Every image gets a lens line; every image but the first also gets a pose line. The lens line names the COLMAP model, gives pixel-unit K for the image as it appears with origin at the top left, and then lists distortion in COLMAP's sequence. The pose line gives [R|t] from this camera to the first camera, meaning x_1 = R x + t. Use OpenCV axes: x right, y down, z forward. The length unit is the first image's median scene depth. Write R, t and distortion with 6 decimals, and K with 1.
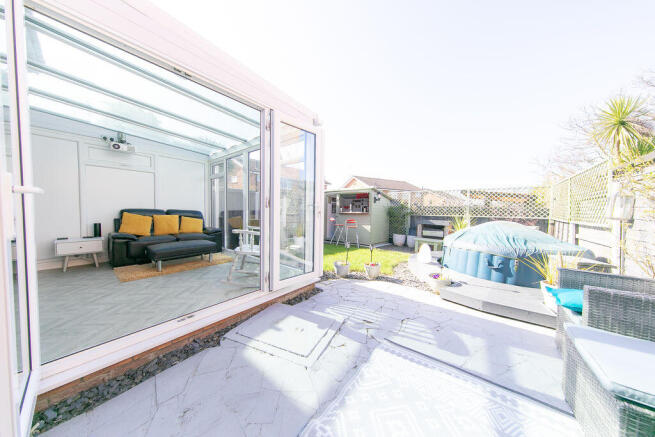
lens RADIAL K [[200.2, 0, 327.5], [0, 200.2, 218.5], [0, 0, 1]] dist [0.001099, -0.000118]
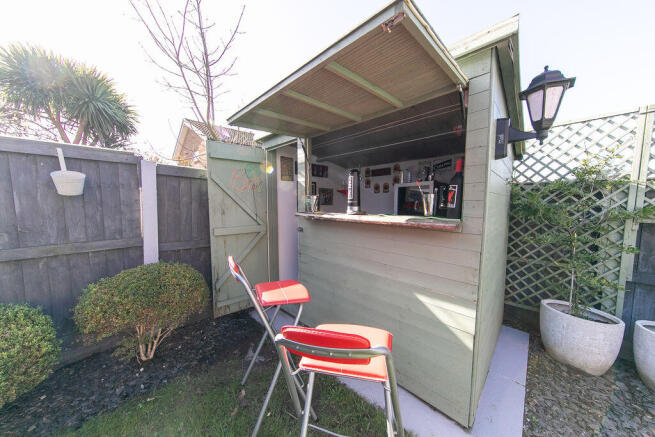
lens RADIAL K [[210.4, 0, 327.5], [0, 210.4, 218.5], [0, 0, 1]] dist [0.000237, -0.000028]
pose [[0.996476, -0.016802, -0.082182, 0.232196], [0.021976, 0.997805, 0.062466, -0.089656], [0.080953, -0.064052, 0.994658, 1.647538]]
